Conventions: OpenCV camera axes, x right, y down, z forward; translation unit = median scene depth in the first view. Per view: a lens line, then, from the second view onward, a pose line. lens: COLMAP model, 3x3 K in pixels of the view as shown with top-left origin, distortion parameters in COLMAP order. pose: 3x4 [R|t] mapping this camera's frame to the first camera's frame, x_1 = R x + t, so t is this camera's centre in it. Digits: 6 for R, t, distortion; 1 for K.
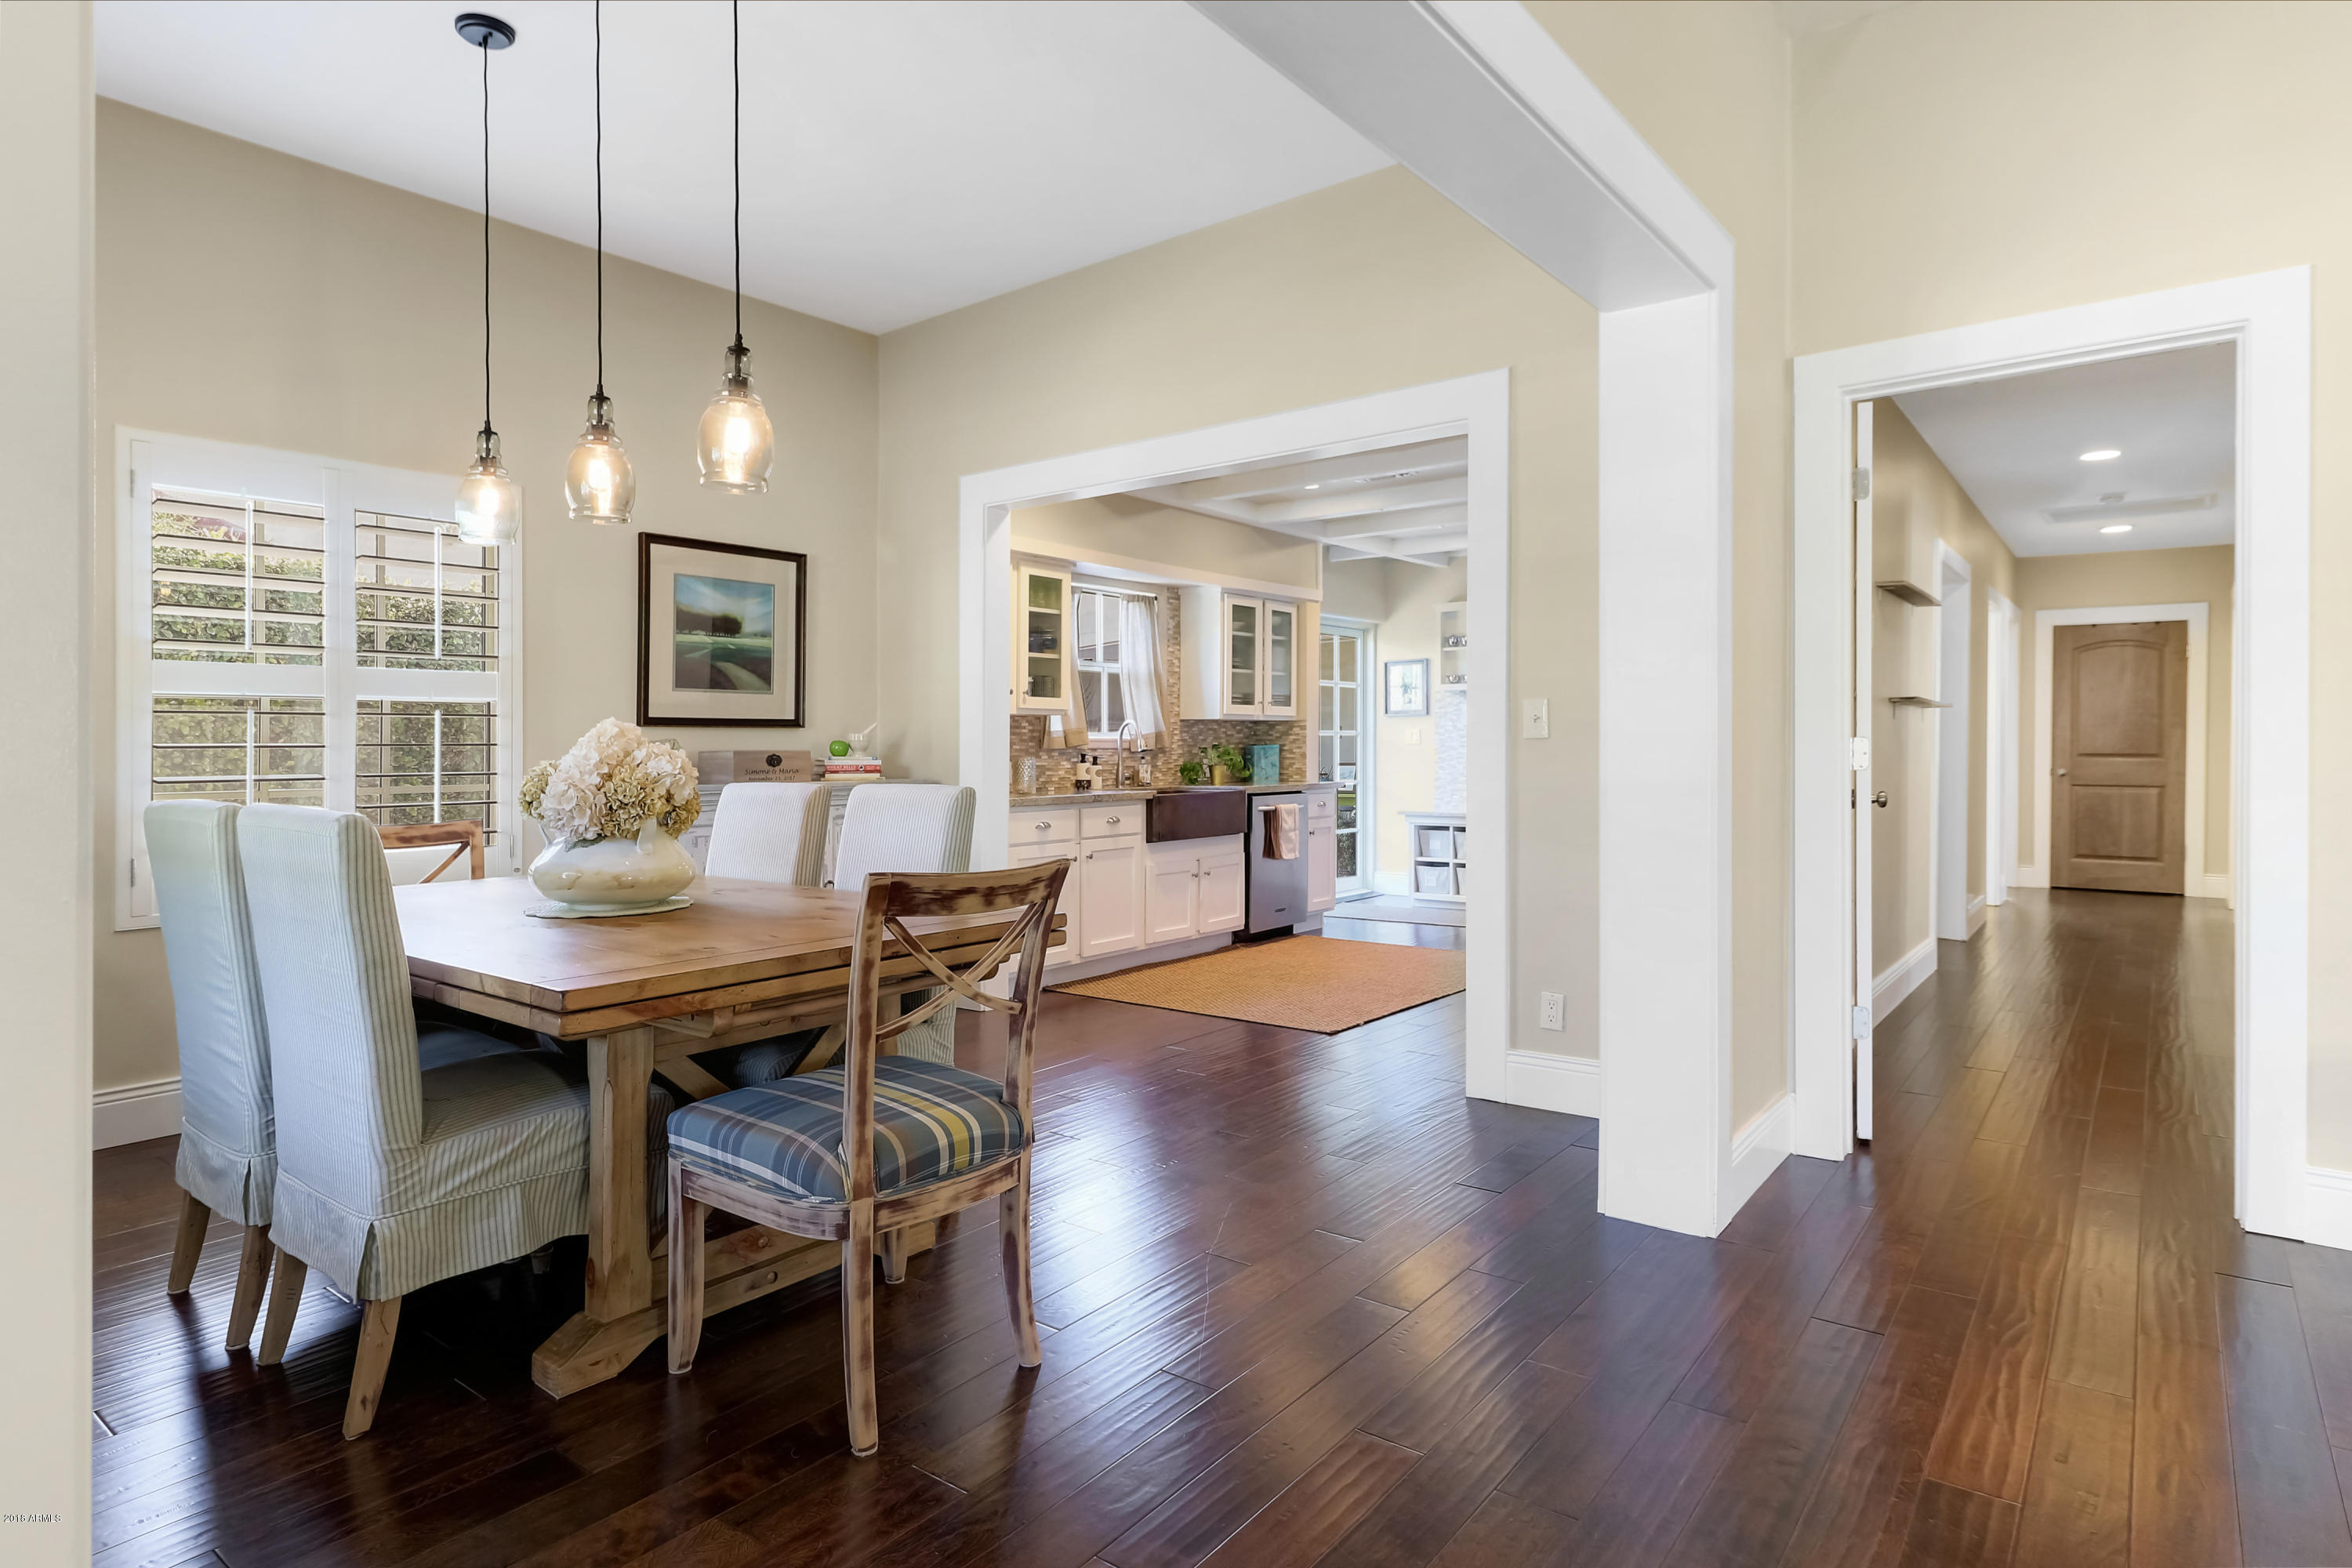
lens RADIAL K [[1259.0, 0, 1176.1], [0, 1259.0, 683.7], [0, 0, 1]] dist [0.005312, -0.001984]
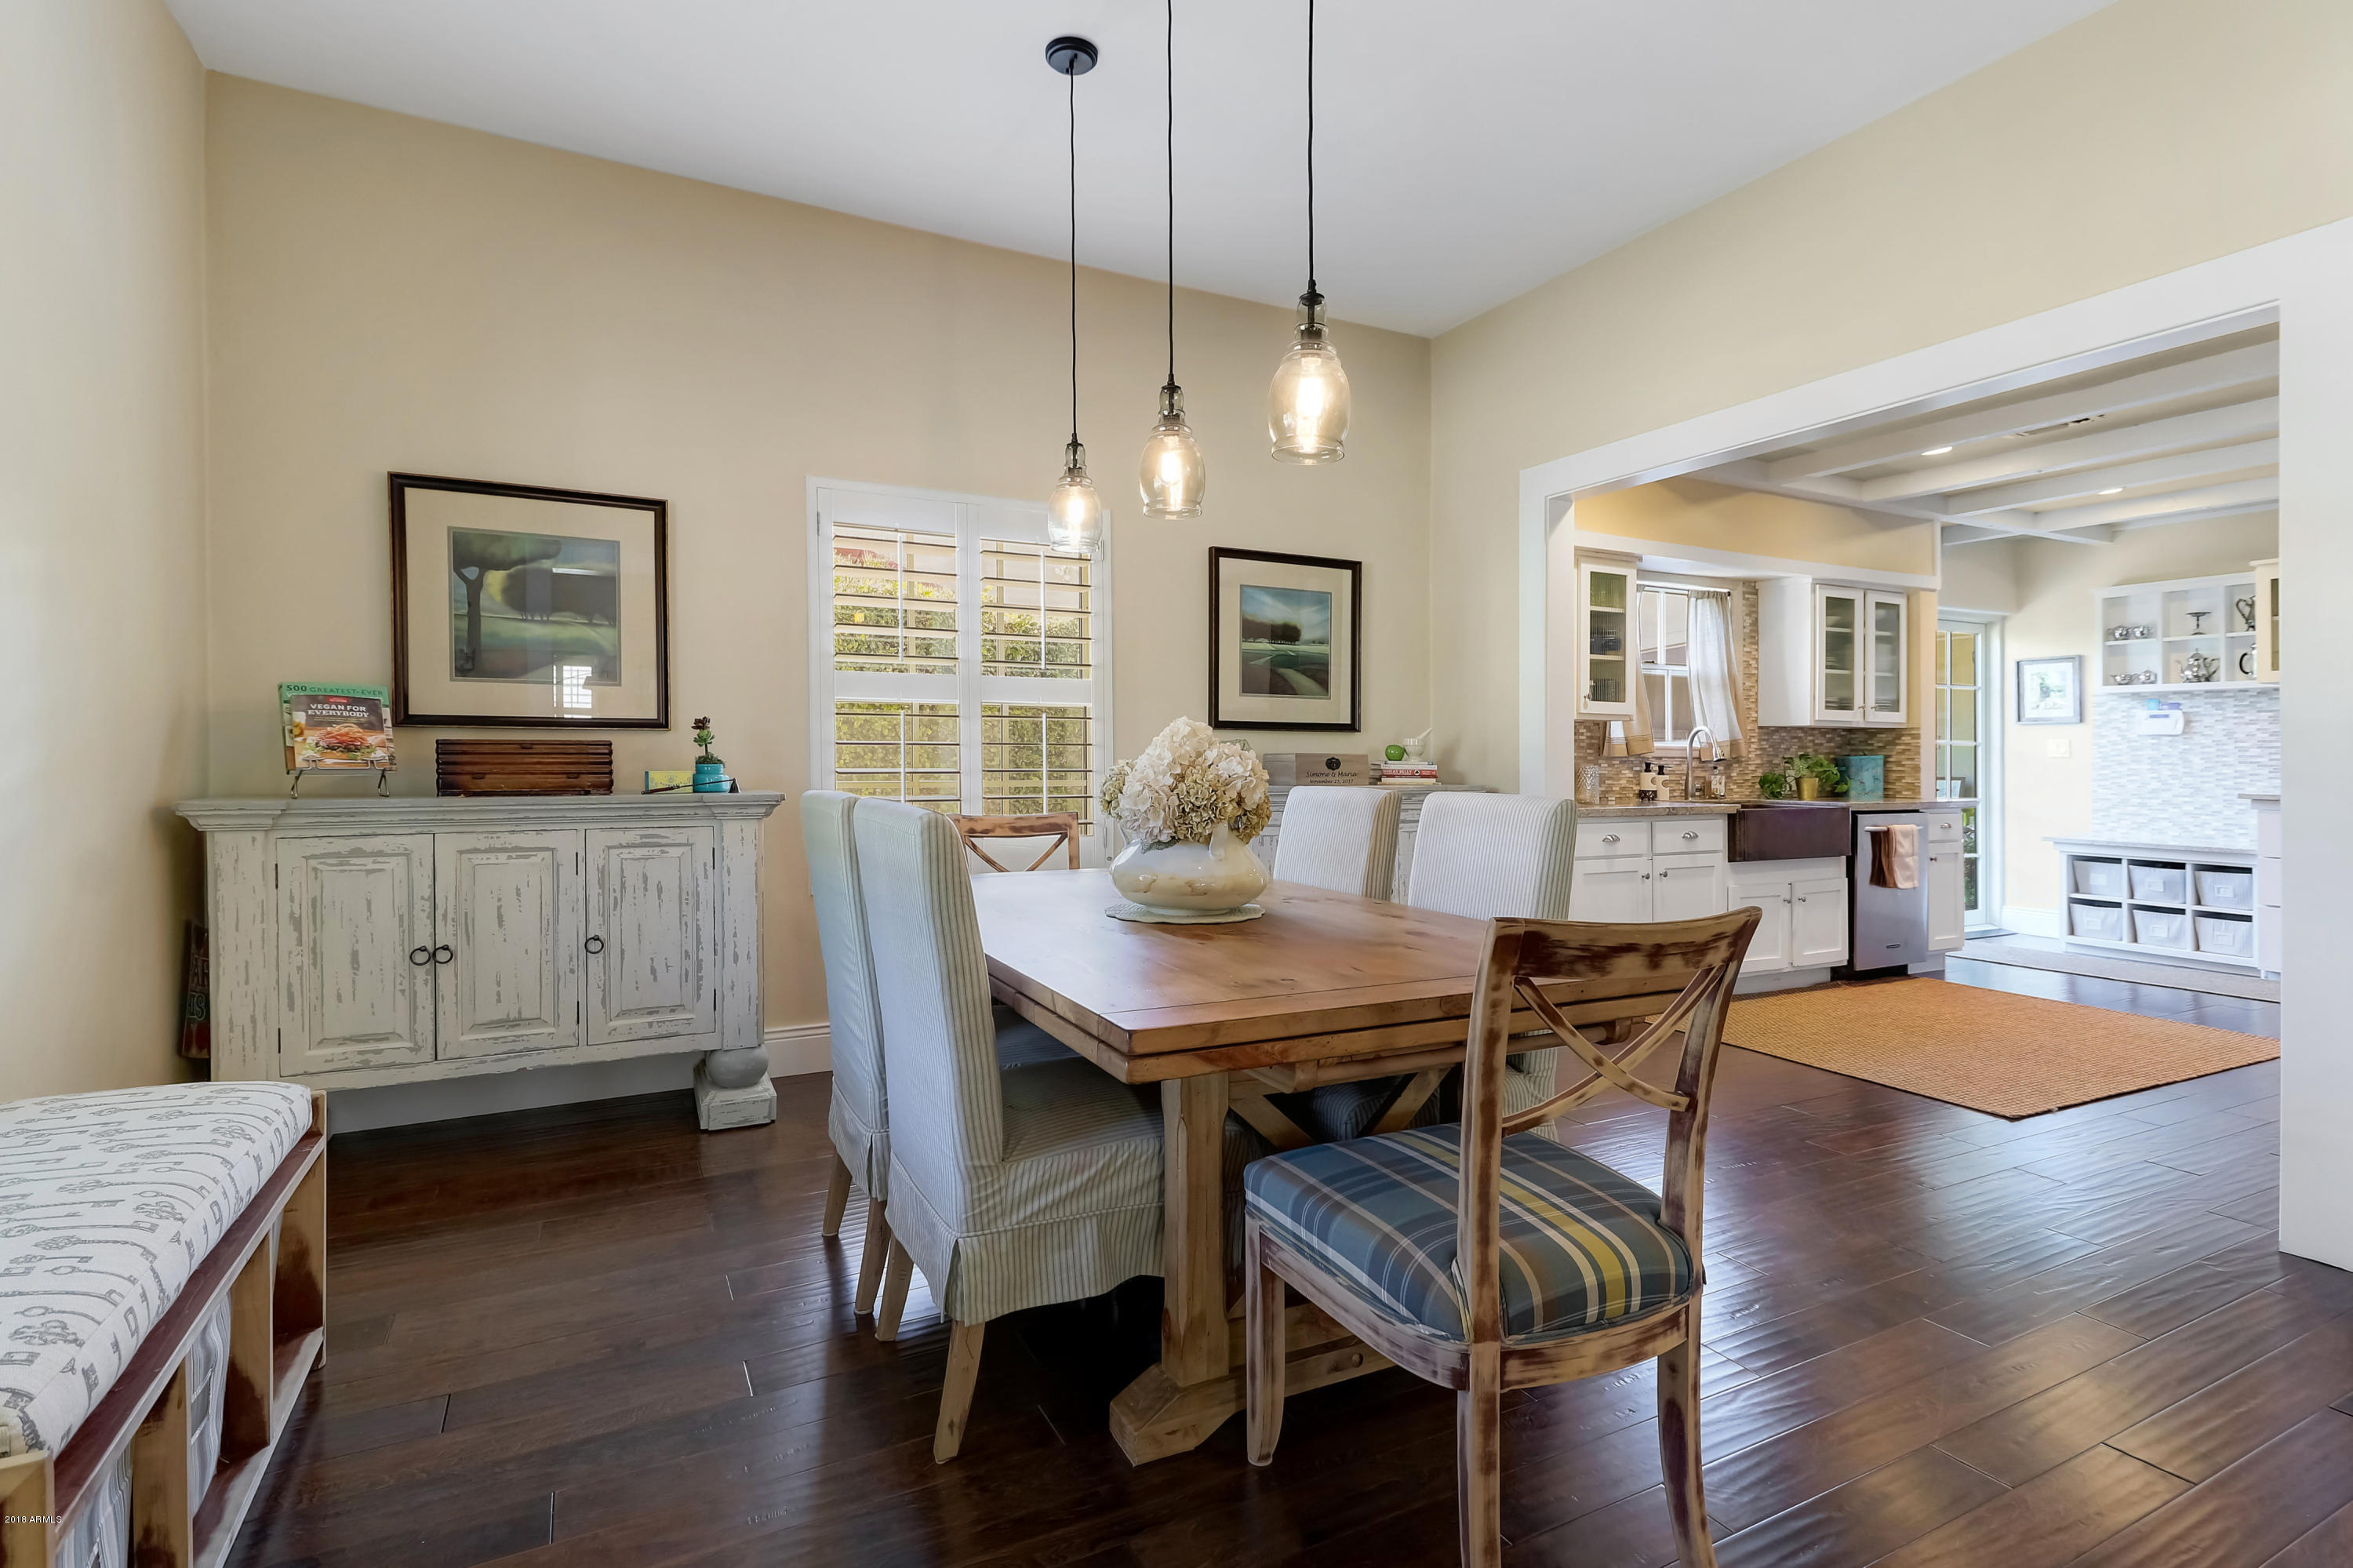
lens RADIAL K [[1107.9, 0, 1146.2], [0, 1107.9, 730.0], [0, 0, 1]] dist [0.000733, -0.003868]
pose [[0.895919, 0.004480, -0.444195, -0.068141], [0.008549, 0.999590, 0.027324, 0.009680], [0.444135, -0.028278, 0.895513, 0.159160]]
